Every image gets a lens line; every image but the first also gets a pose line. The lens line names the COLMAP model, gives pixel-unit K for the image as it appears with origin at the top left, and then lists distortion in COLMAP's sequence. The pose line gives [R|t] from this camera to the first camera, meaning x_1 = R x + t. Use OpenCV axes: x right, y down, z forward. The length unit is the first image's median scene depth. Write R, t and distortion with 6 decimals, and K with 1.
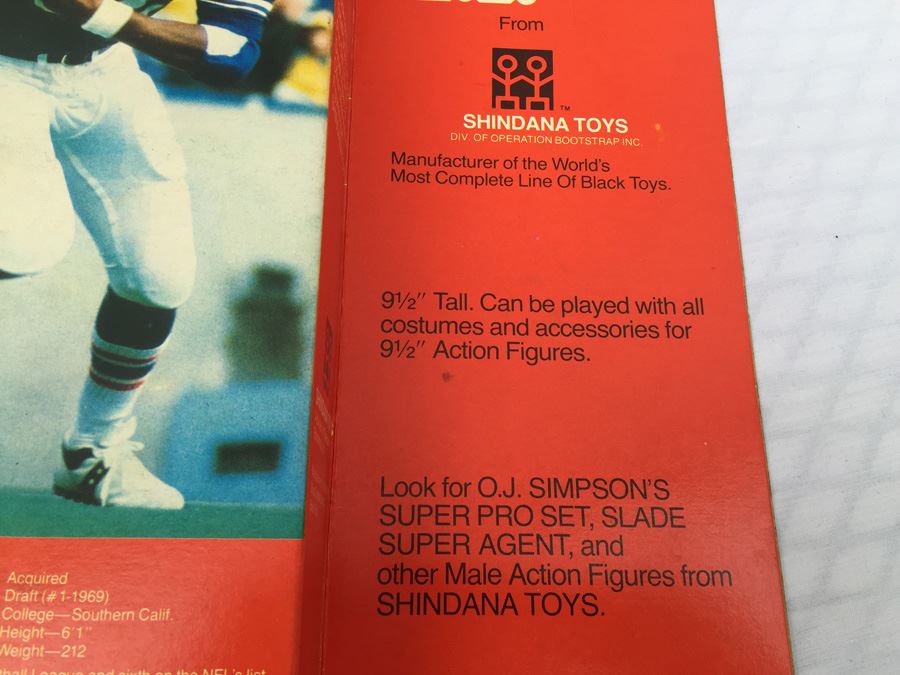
lens RADIAL K [[765.8, 0, 446.8], [0, 765.8, 333.6], [0, 0, 1]] dist [0.086840, -0.120869]
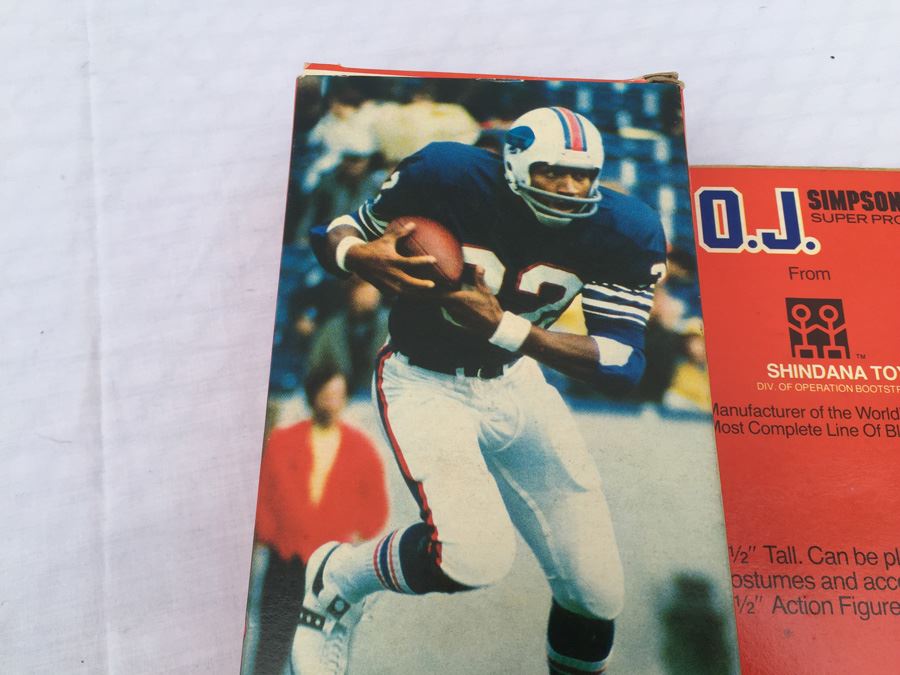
lens RADIAL K [[775.4, 0, 455.7], [0, 775.4, 337.9], [0, 0, 1]] dist [0.091512, -0.147184]
pose [[0.999498, -0.005027, -0.031280, -0.515402], [0.003518, 0.998835, -0.048122, -0.367050], [0.031485, 0.047988, 0.998352, -0.150136]]
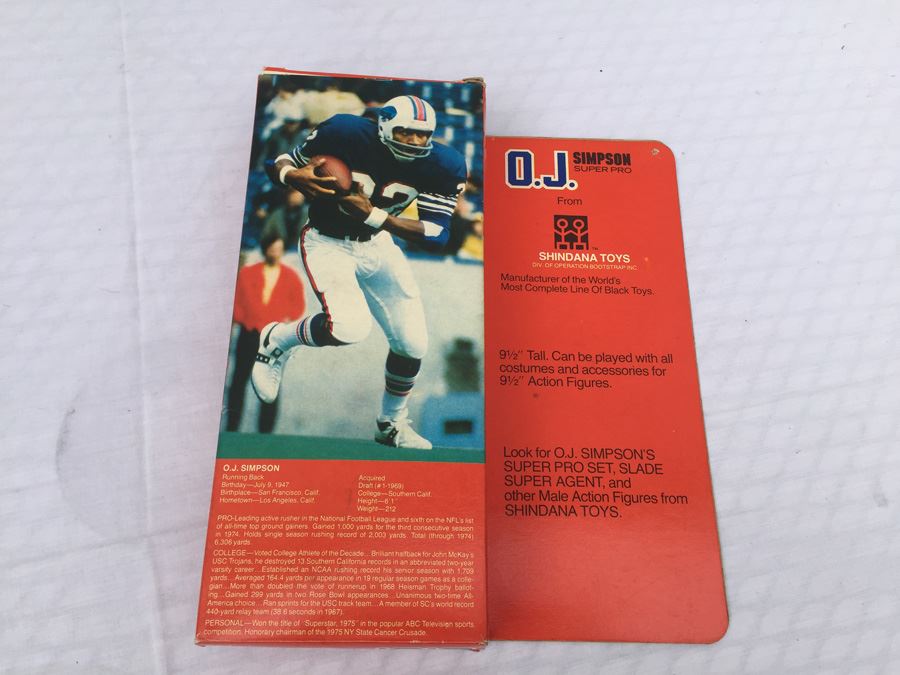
lens RADIAL K [[765.8, 0, 446.8], [0, 765.8, 333.6], [0, 0, 1]] dist [0.086840, -0.120869]
pose [[0.999992, 0.003449, -0.002080, -0.261112], [-0.003574, 0.997984, -0.063370, 0.030618], [0.001858, 0.063377, 0.997988, -1.082768]]
